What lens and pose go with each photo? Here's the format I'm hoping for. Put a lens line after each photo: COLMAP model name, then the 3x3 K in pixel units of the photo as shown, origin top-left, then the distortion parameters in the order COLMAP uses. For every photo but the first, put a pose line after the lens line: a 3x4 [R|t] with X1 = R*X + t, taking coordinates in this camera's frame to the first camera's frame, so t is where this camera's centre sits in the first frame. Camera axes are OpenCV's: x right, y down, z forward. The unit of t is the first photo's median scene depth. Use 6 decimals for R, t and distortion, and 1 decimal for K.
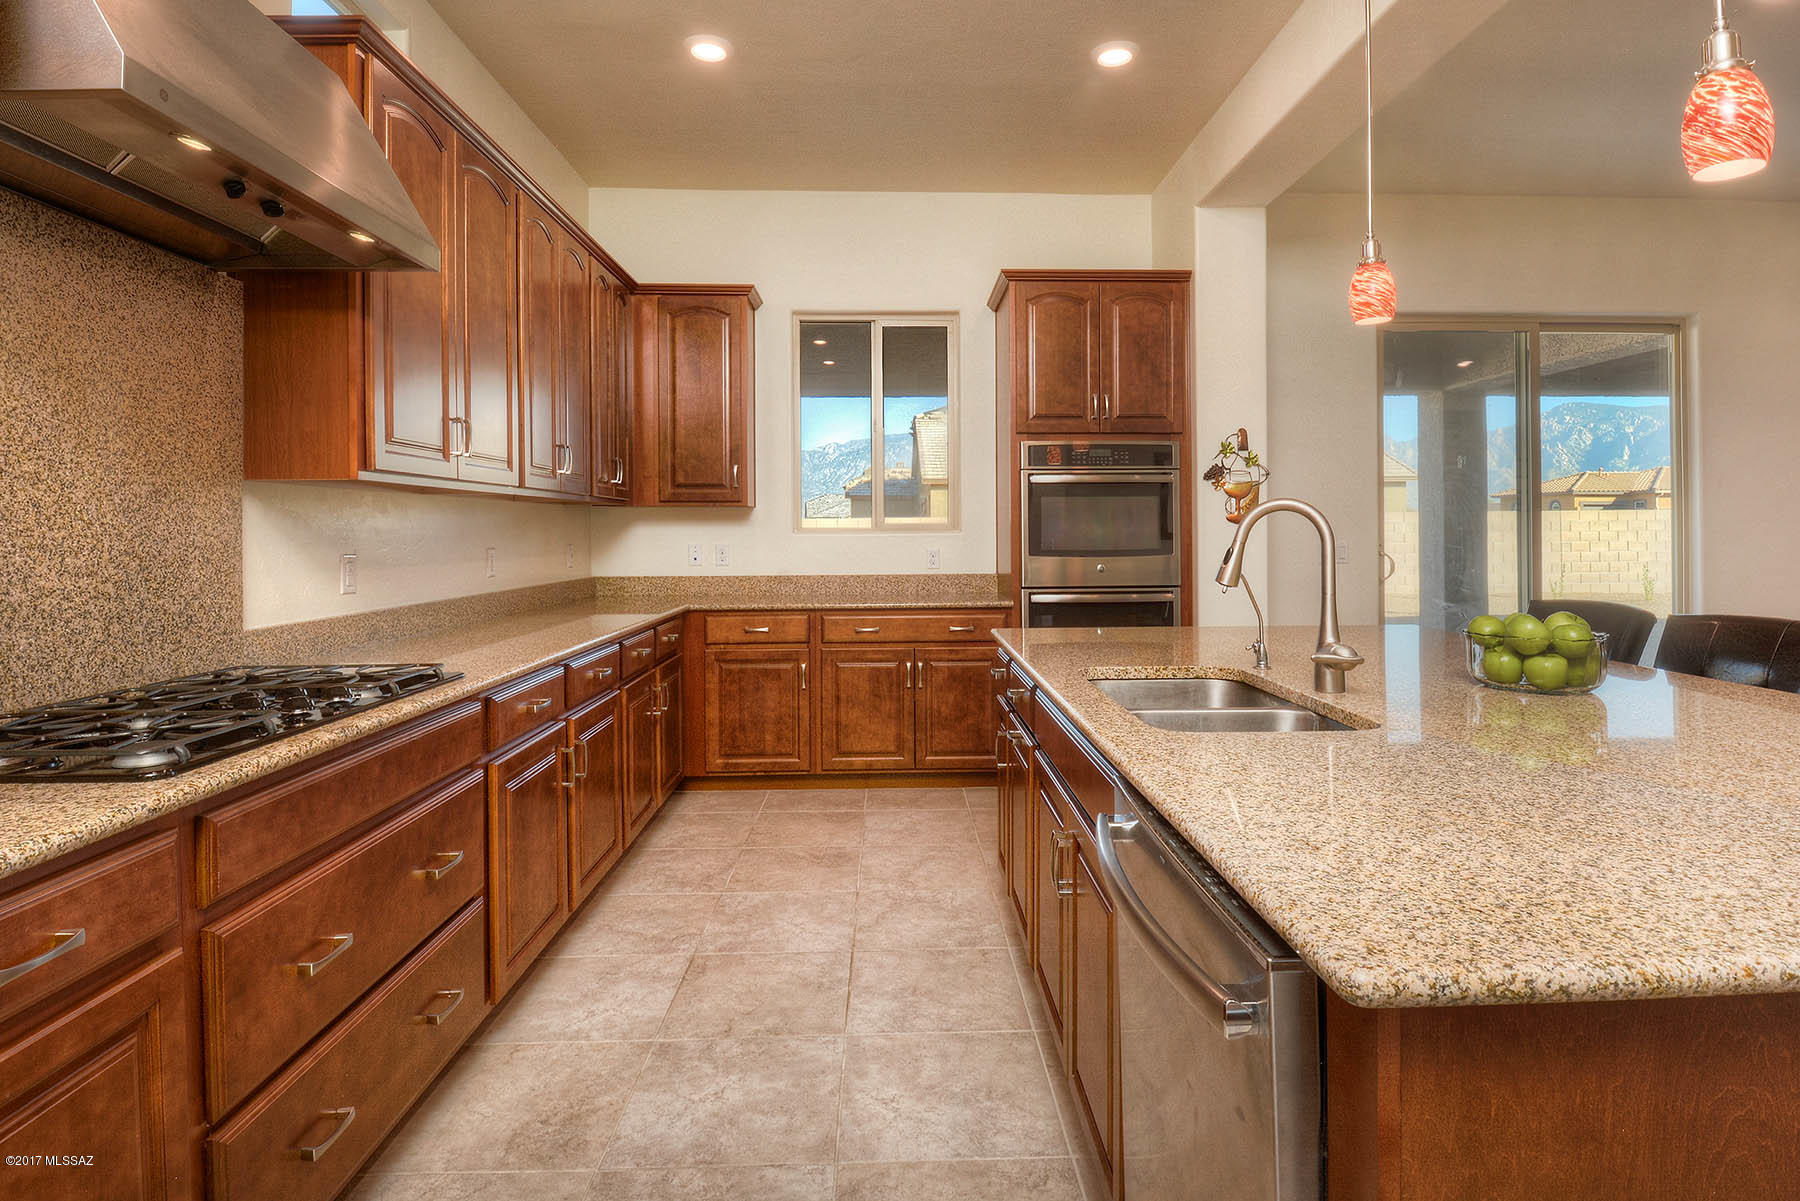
lens RADIAL K [[883.3, 0, 889.4], [0, 883.3, 550.9], [0, 0, 1]] dist [0.017546, -0.023694]
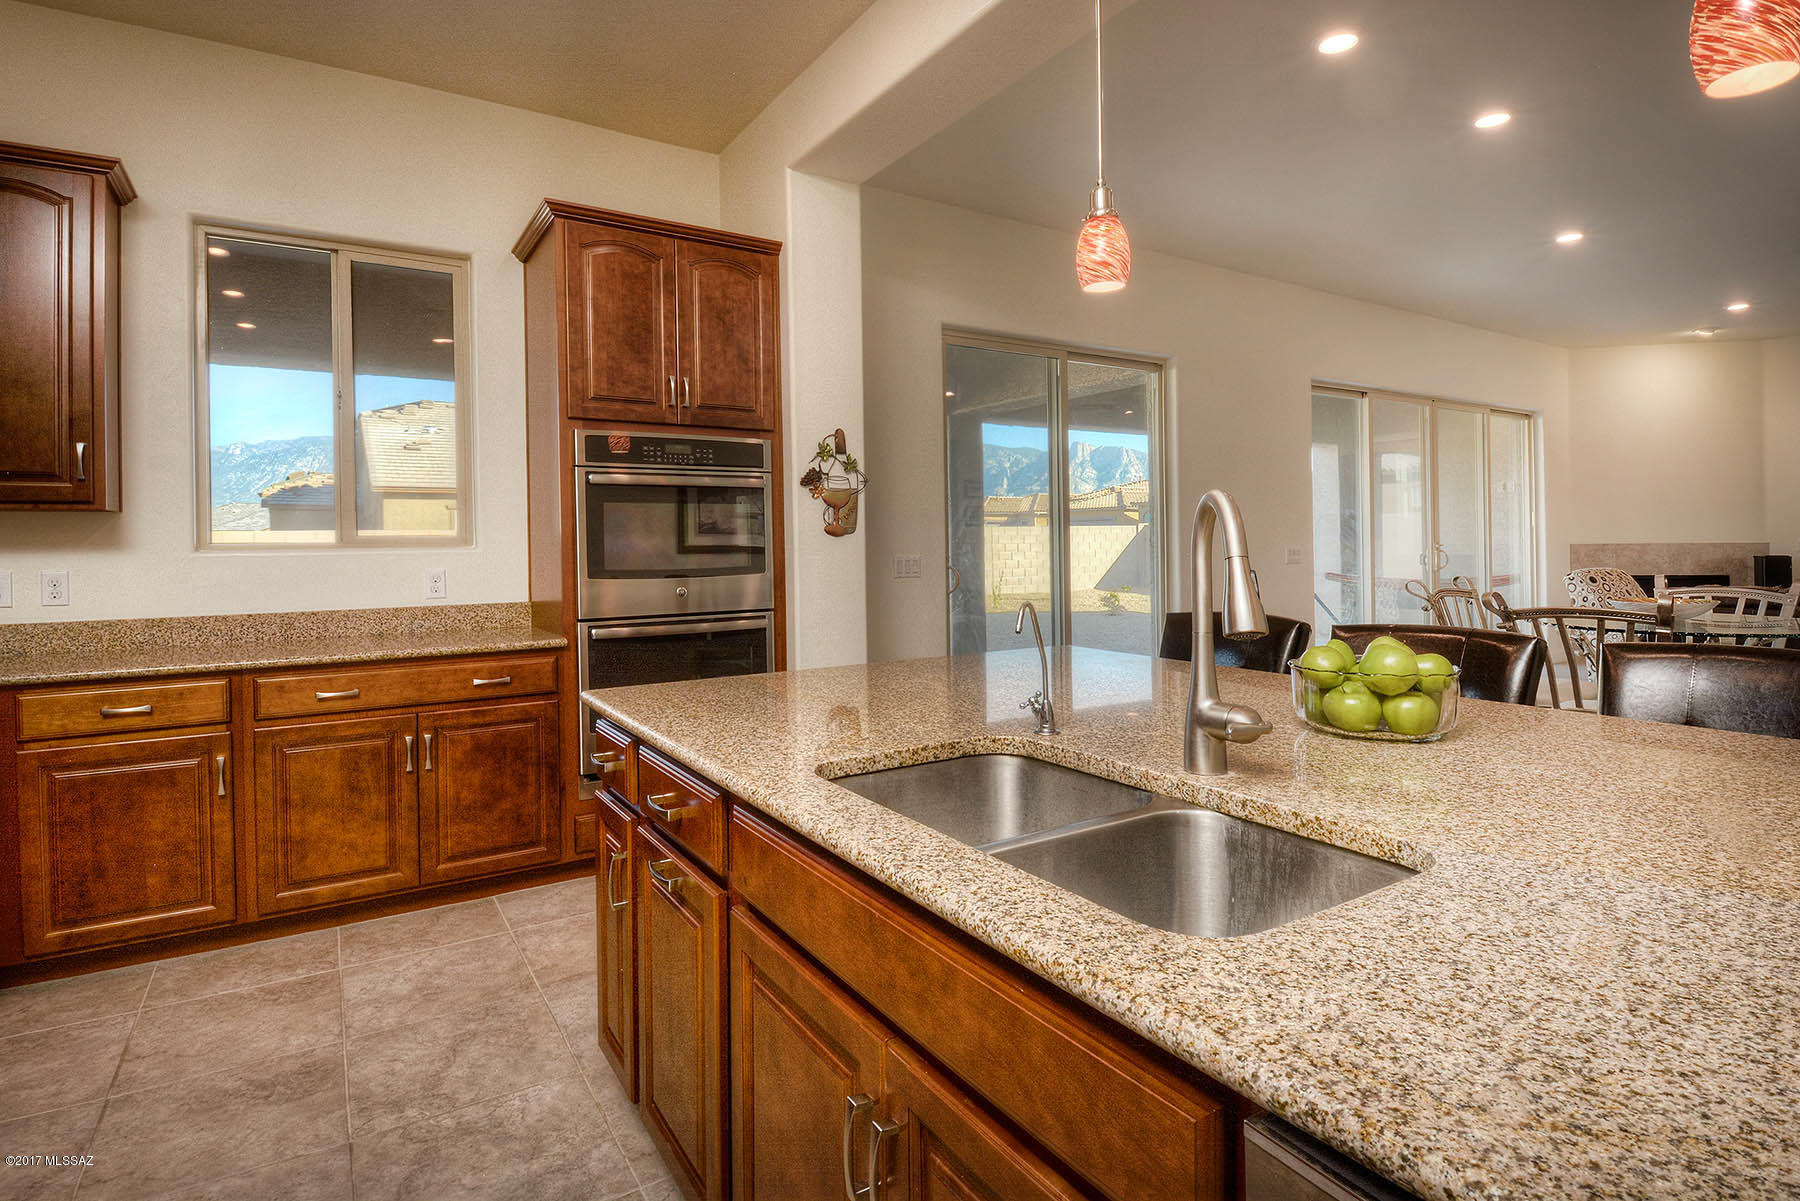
lens RADIAL K [[883.3, 0, 889.4], [0, 883.3, 550.9], [0, 0, 1]] dist [0.017546, -0.023694]
pose [[0.844008, -0.009171, 0.536252, -0.032311], [0.018281, 0.999765, -0.011674, -0.004571], [-0.536019, 0.019656, 0.843977, 0.208098]]
